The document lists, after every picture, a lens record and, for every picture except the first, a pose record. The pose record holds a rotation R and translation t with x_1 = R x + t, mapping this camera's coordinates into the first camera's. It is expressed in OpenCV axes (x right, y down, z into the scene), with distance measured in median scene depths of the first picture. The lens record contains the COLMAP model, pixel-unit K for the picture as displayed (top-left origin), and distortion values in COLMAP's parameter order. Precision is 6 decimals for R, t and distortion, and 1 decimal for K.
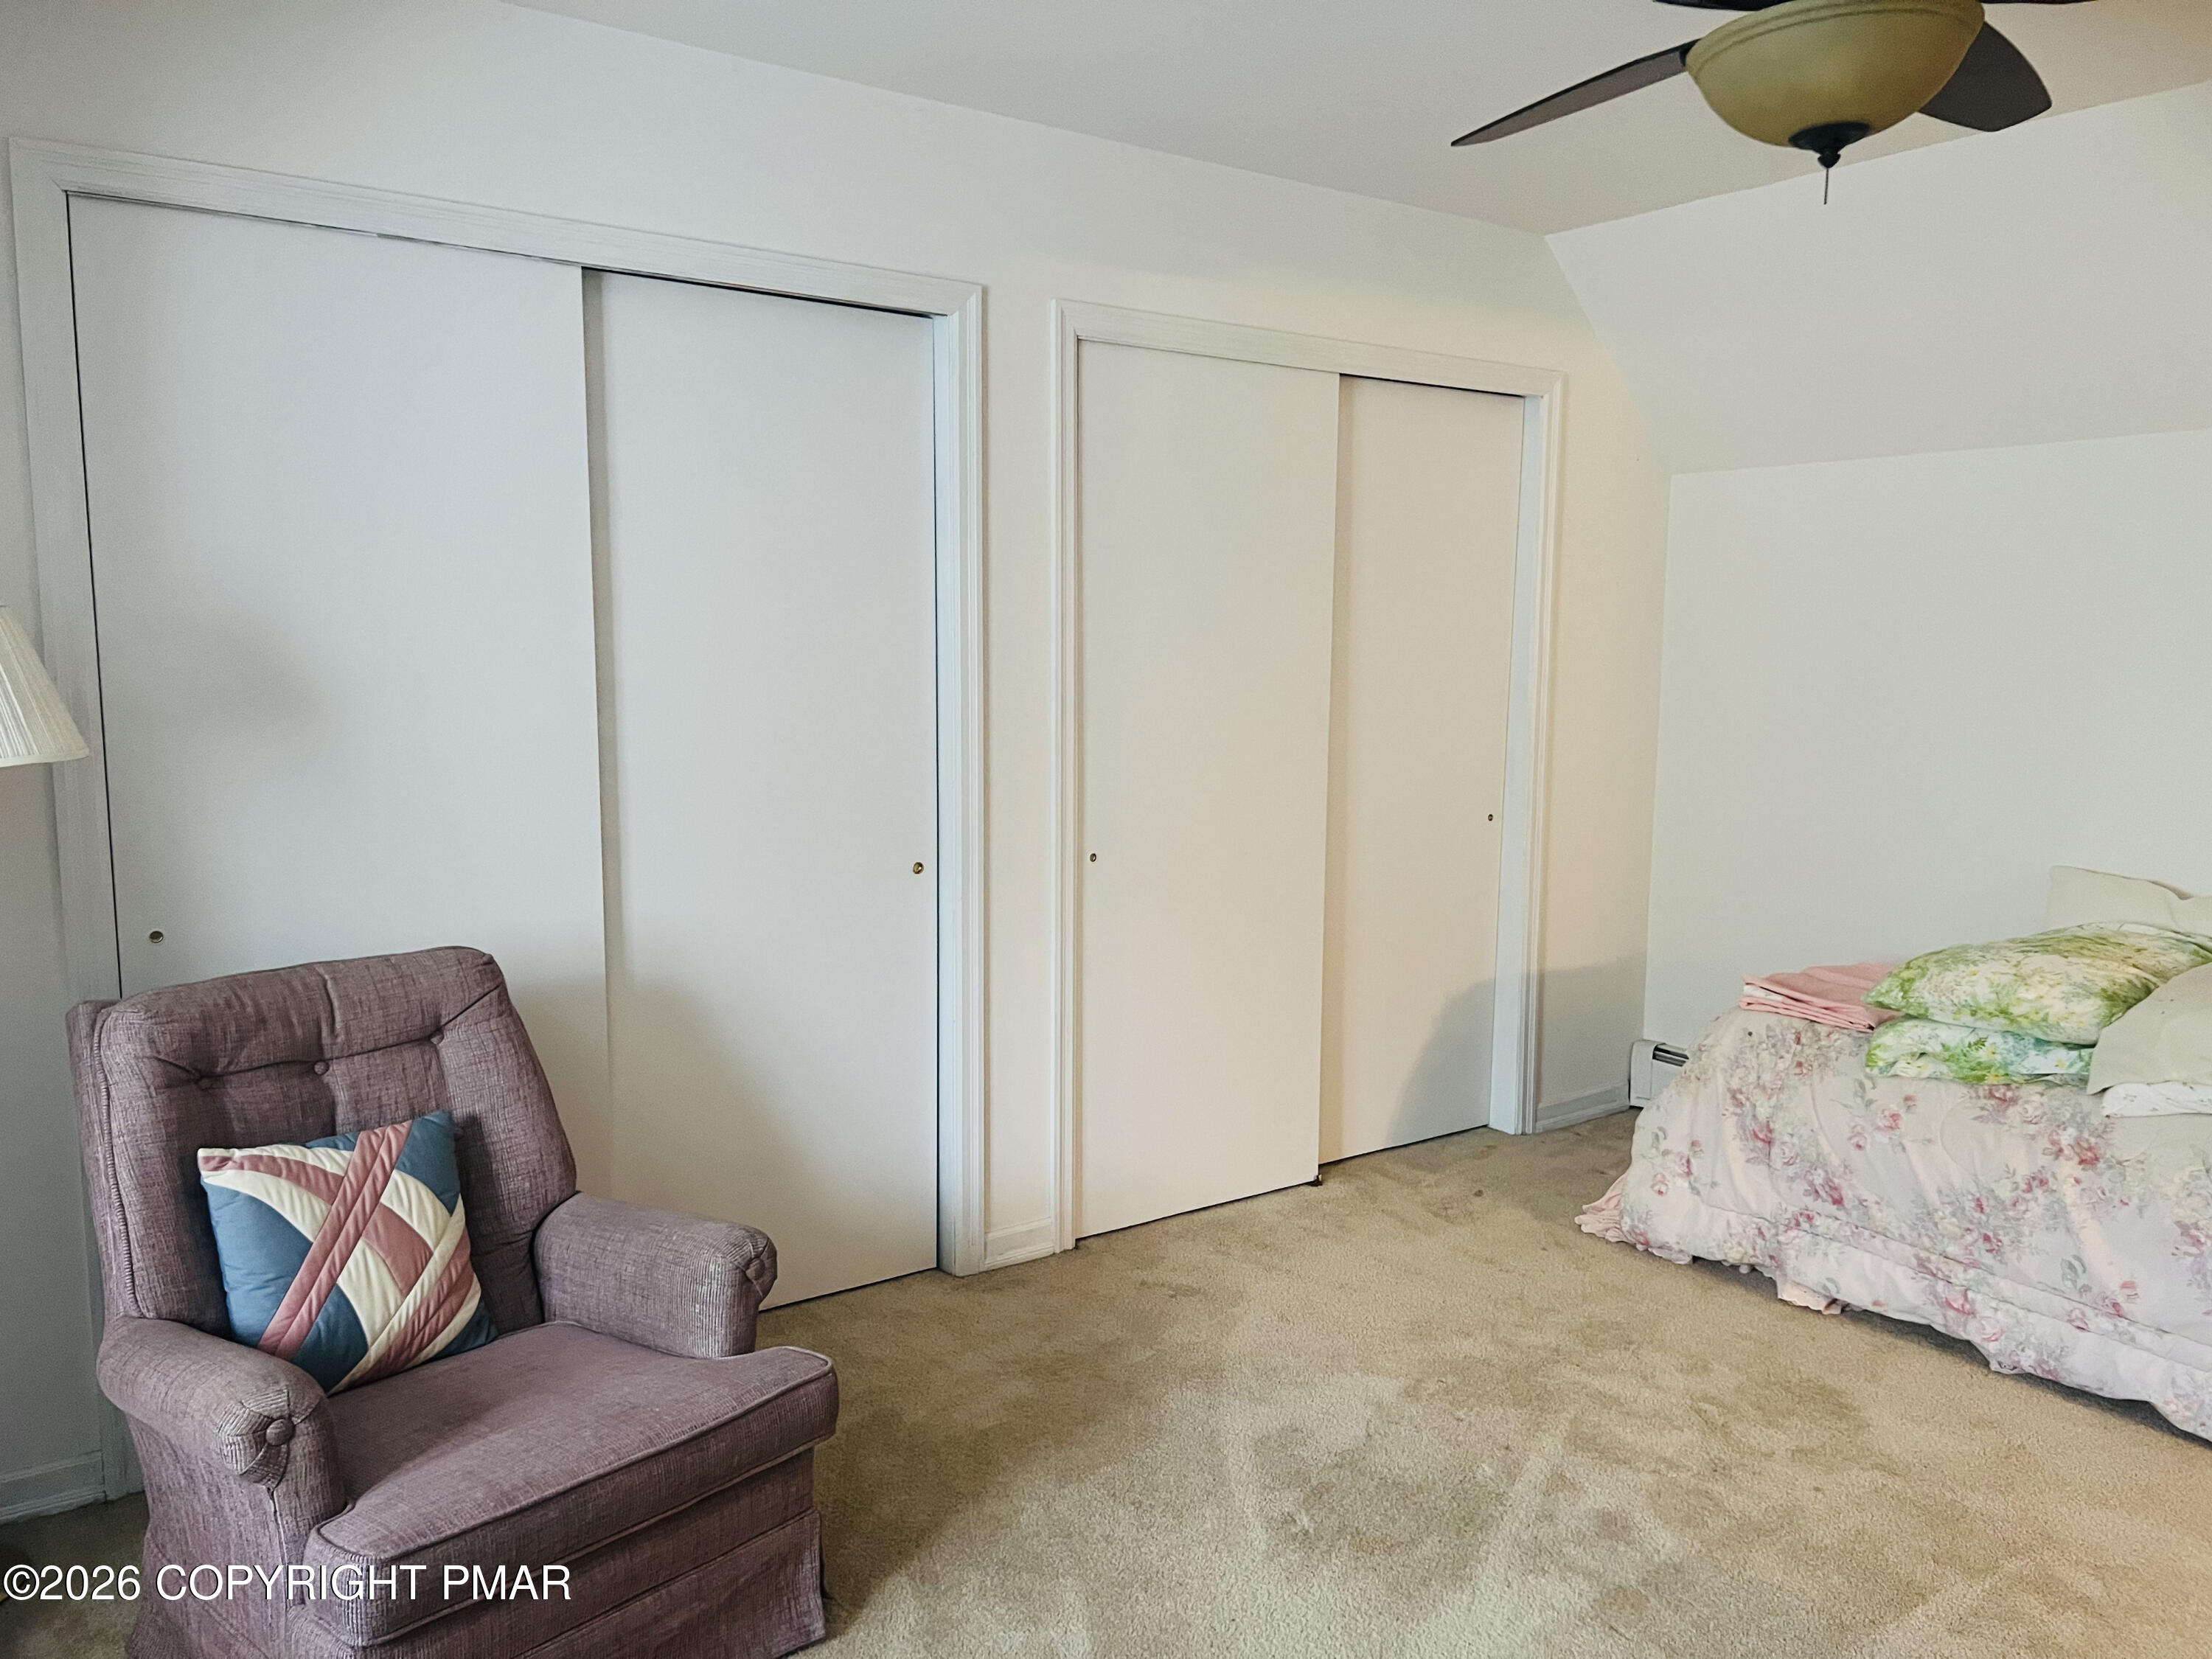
lens RADIAL K [[1673.8, 0, 1112.3], [0, 1673.8, 832.2], [0, 0, 1]] dist [0.062713, -0.071734]
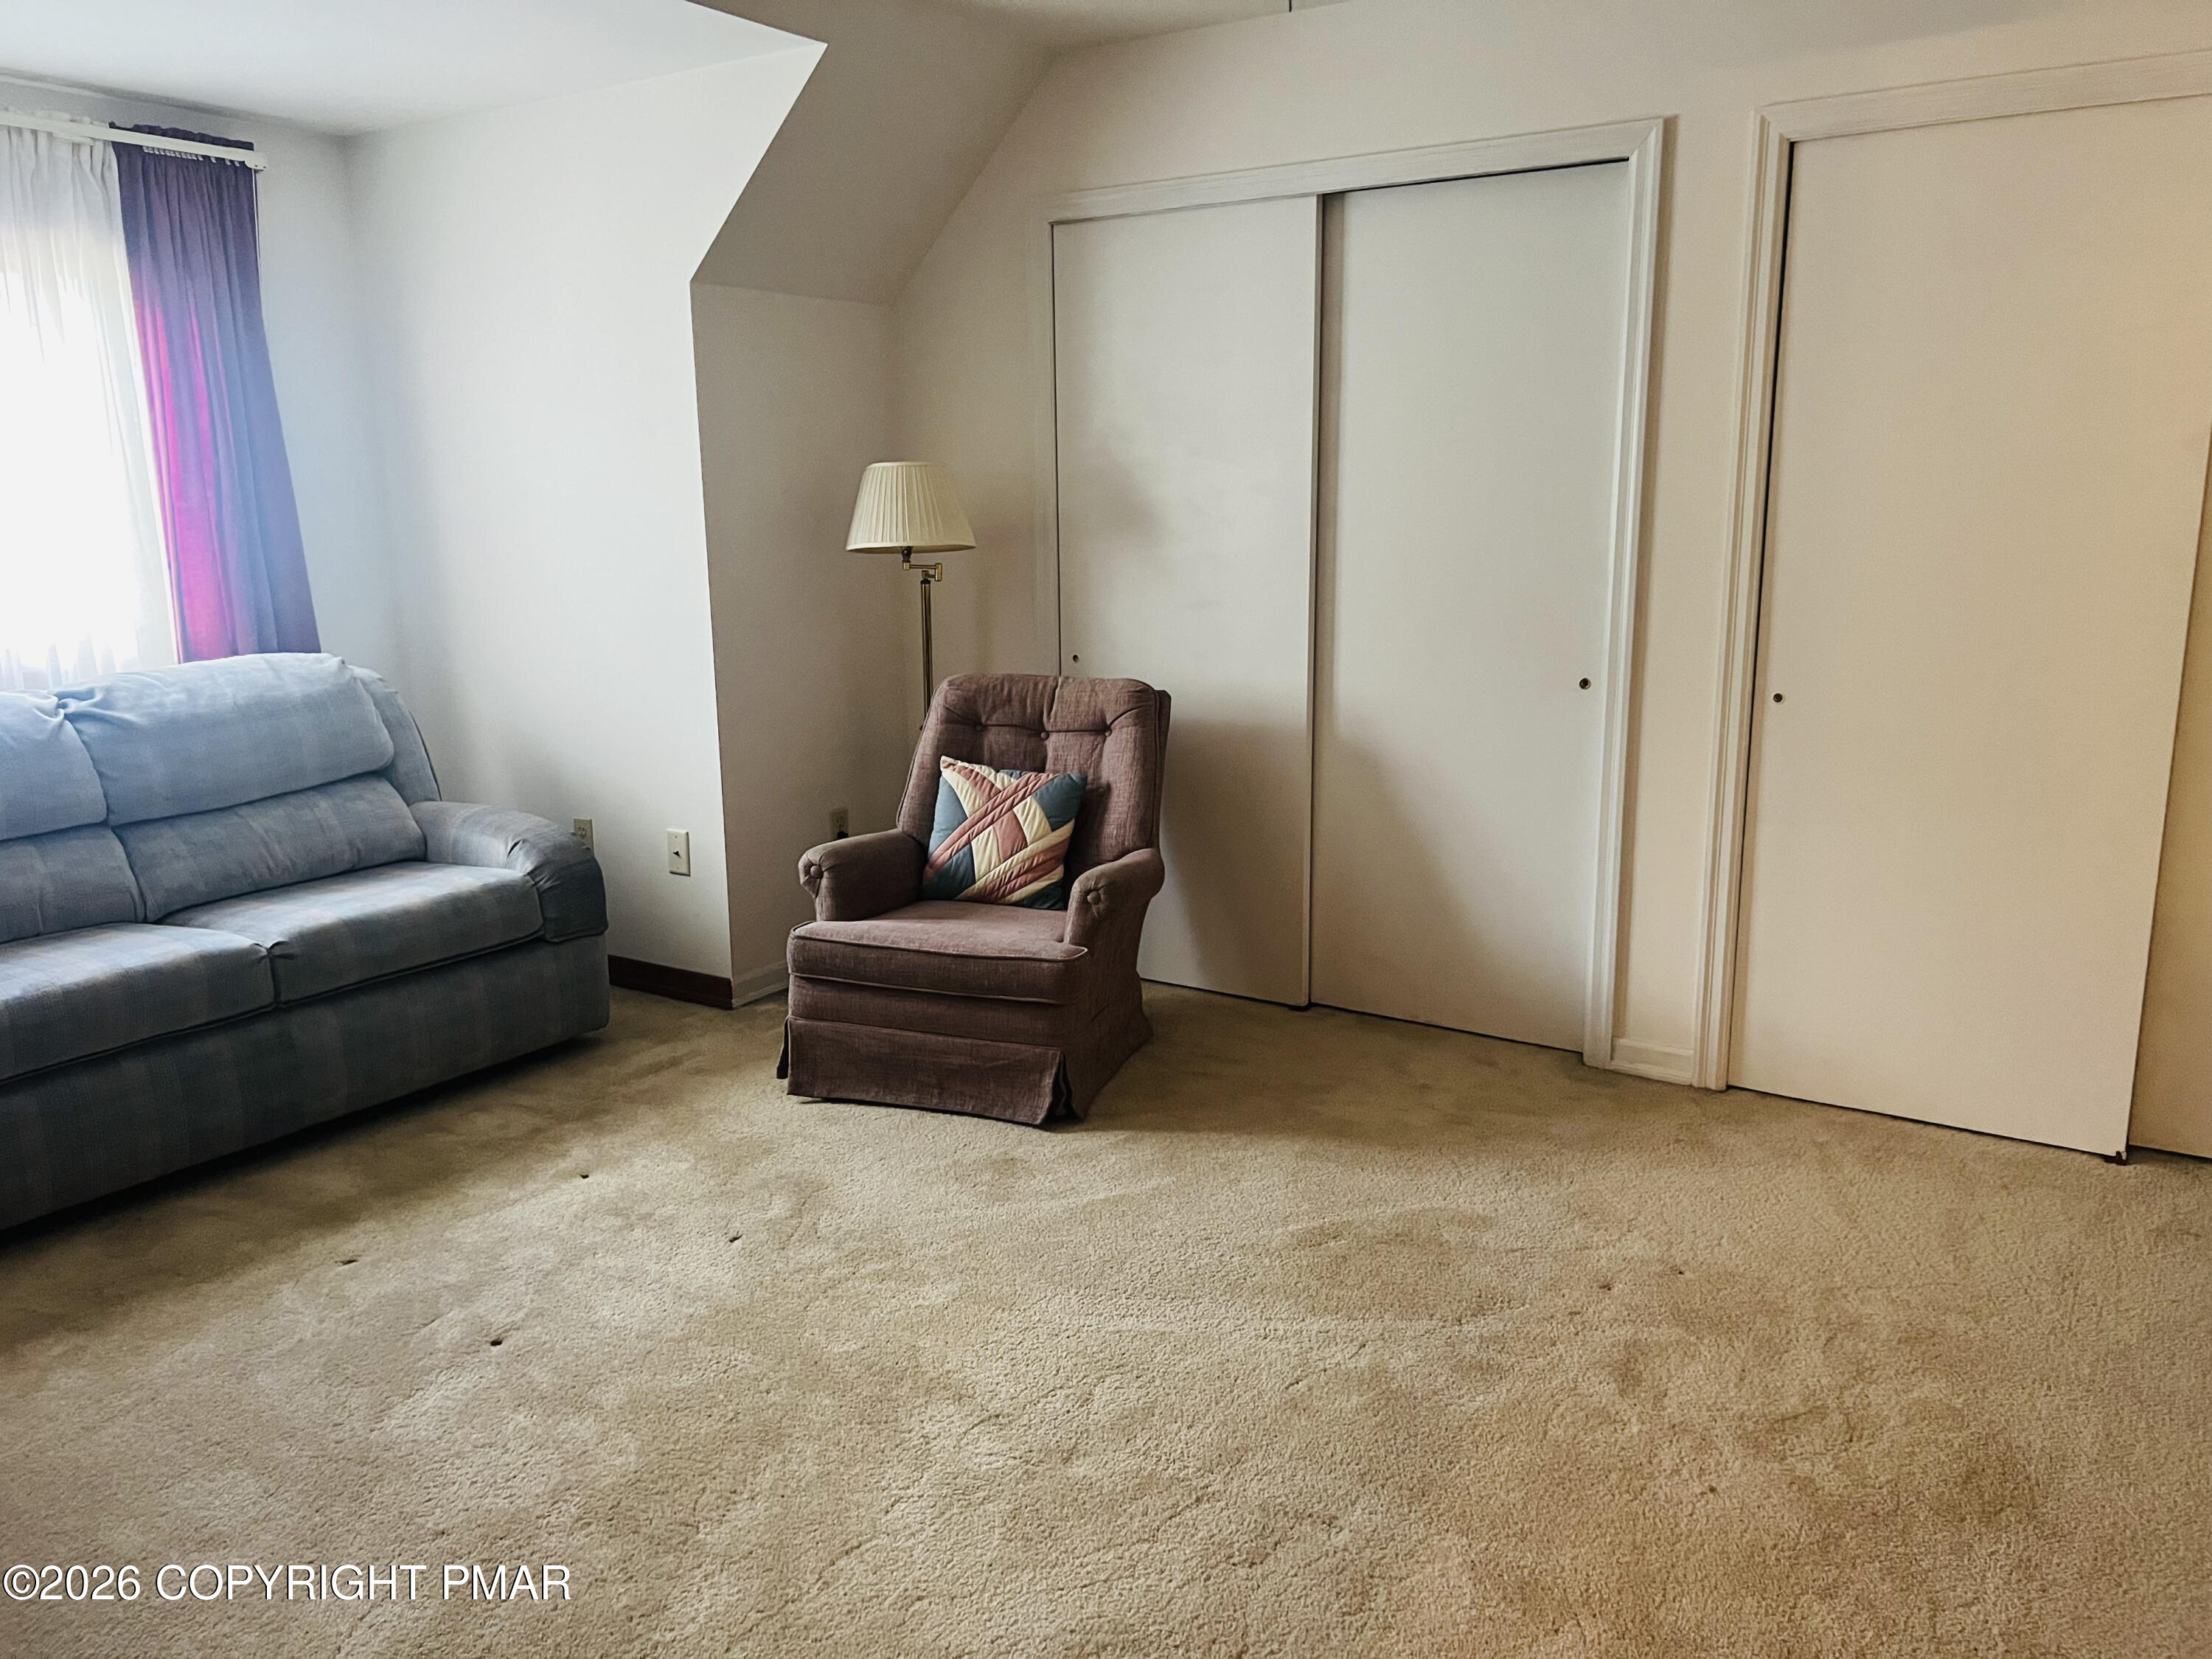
lens RADIAL K [[1673.8, 0, 1108.8], [0, 1673.8, 827.8], [0, 0, 1]] dist [0.062713, -0.071734]
pose [[0.342382, 0.178458, -0.922457, 1.133112], [-0.098379, 0.983209, 0.153696, -0.035766], [0.934396, 0.038128, 0.354190, 0.458693]]
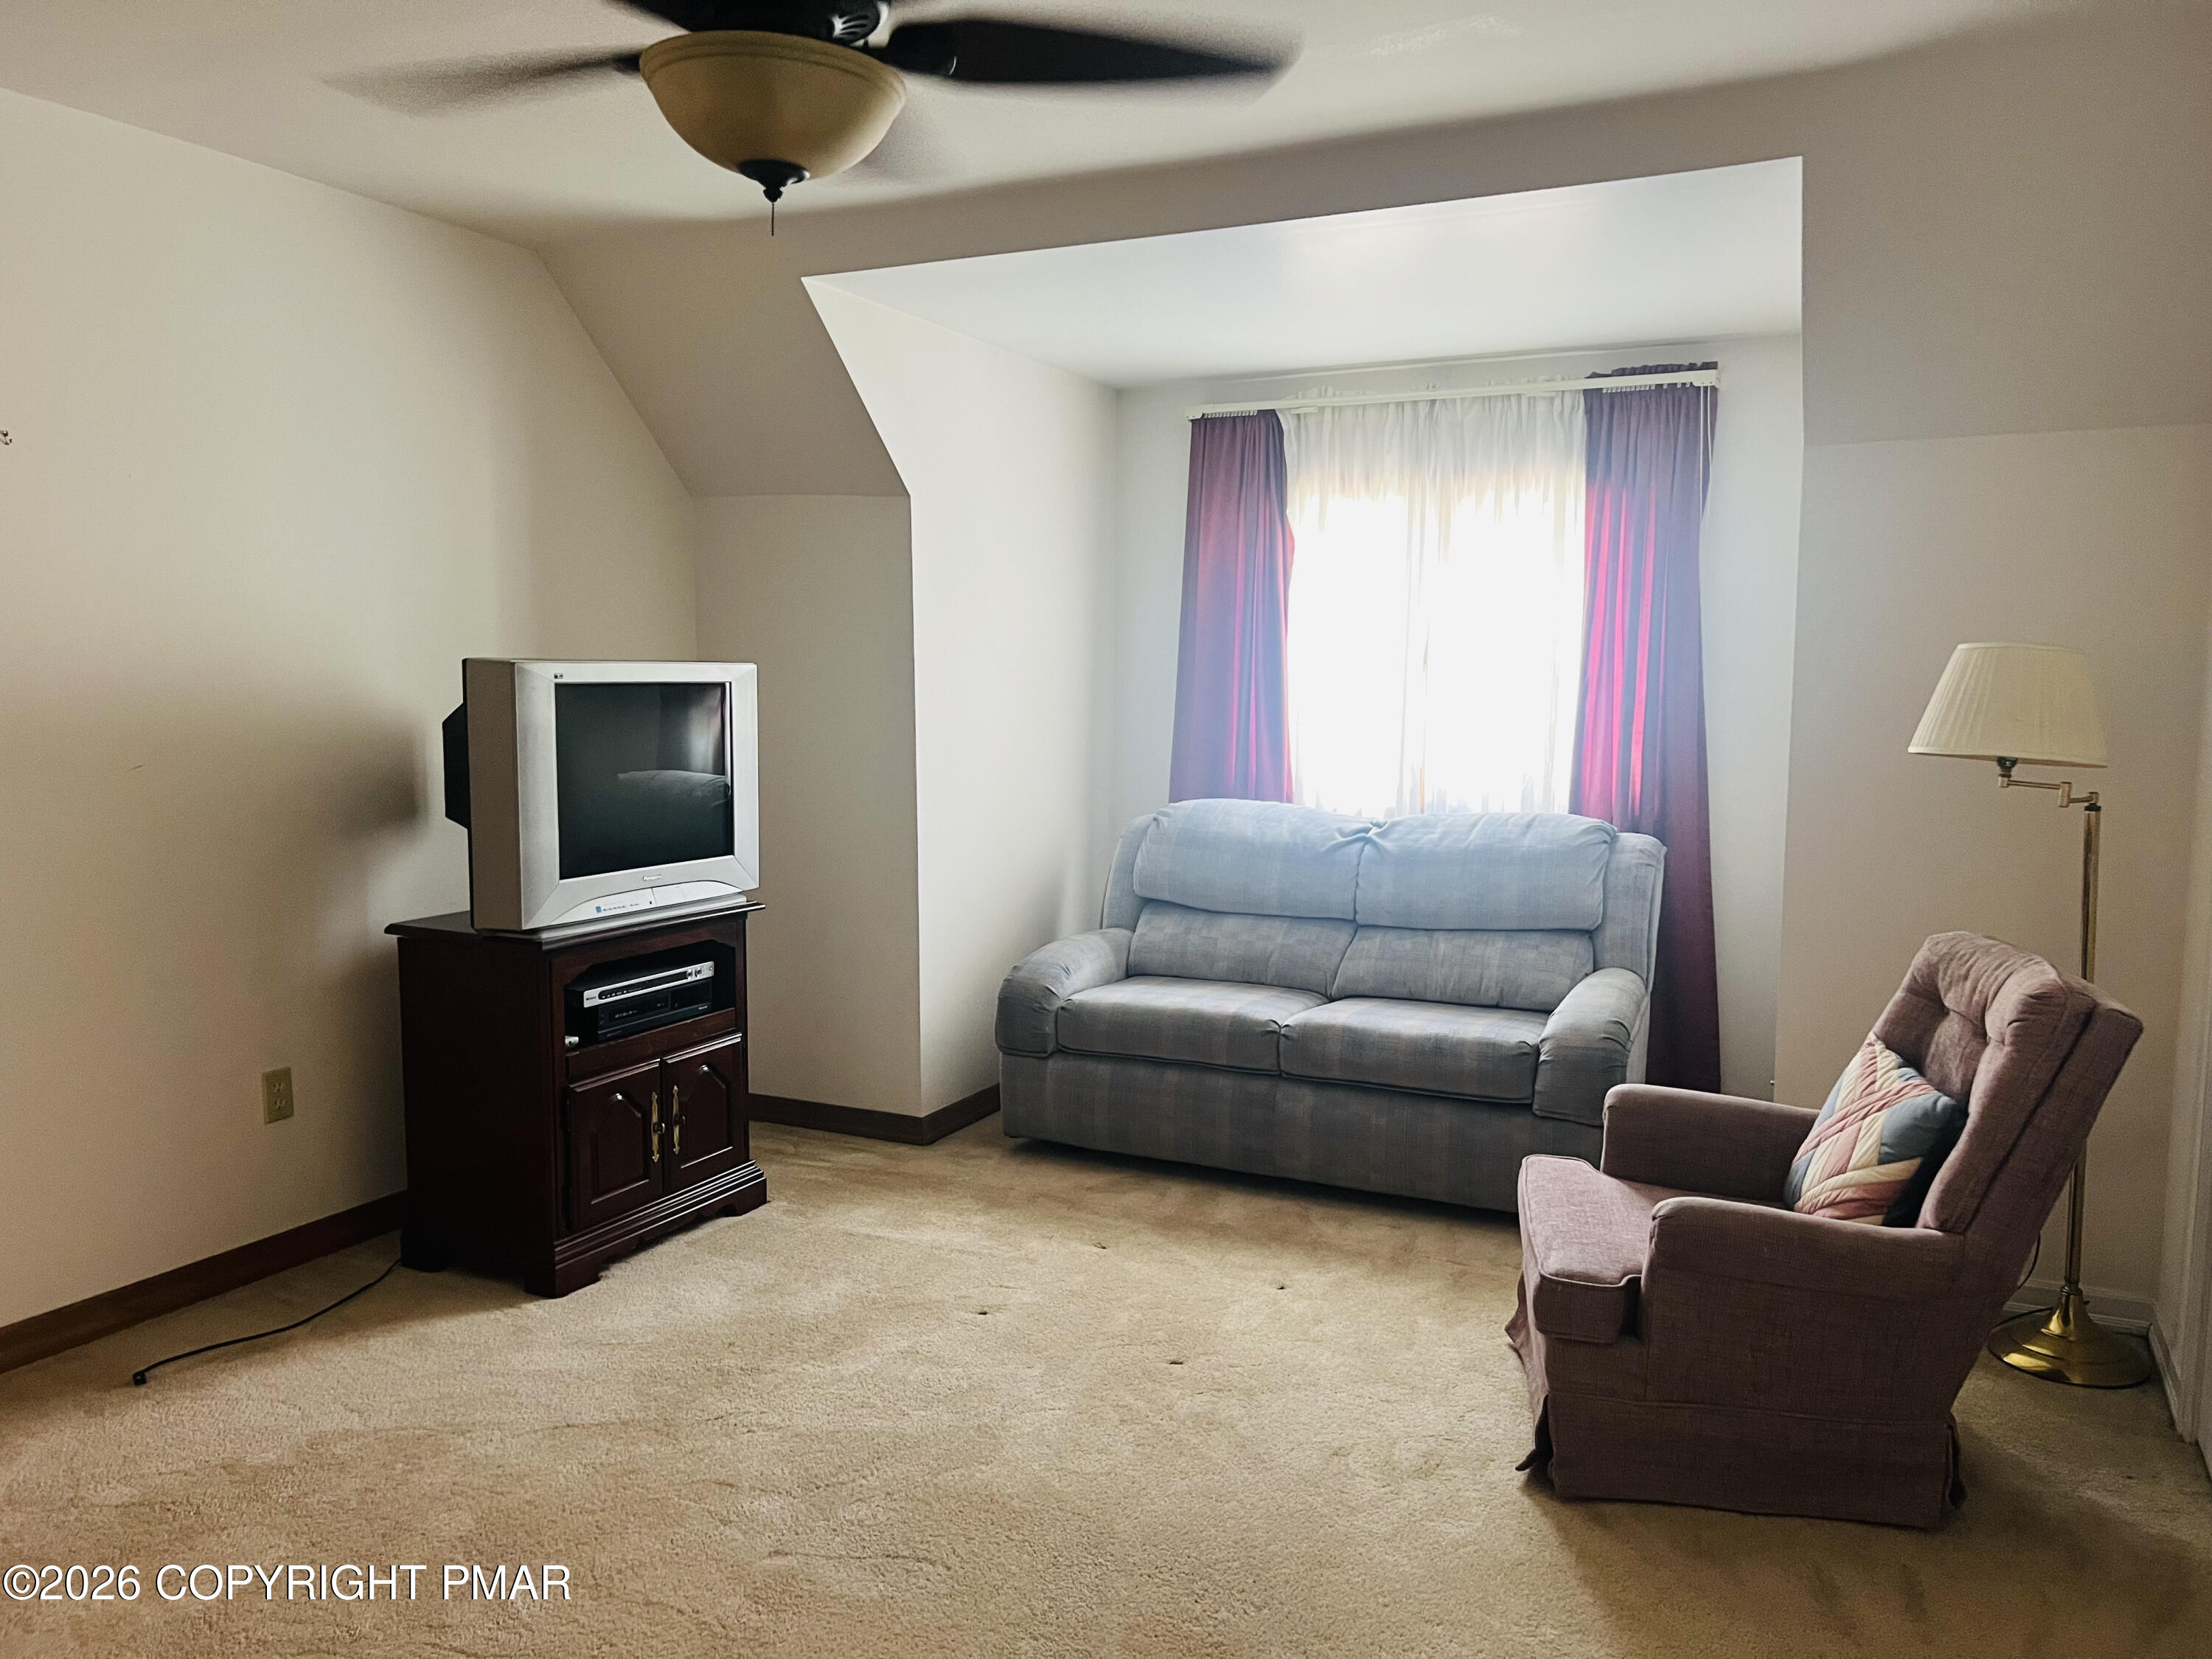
lens RADIAL K [[1673.8, 0, 1105.6], [0, 1673.8, 840.1], [0, 0, 1]] dist [0.062713, -0.071734]
pose [[-0.890278, 0.029572, -0.454457, 0.587373], [-0.069385, 0.977433, 0.199526, -0.180360], [0.450101, 0.209166, -0.868135, 1.689732]]
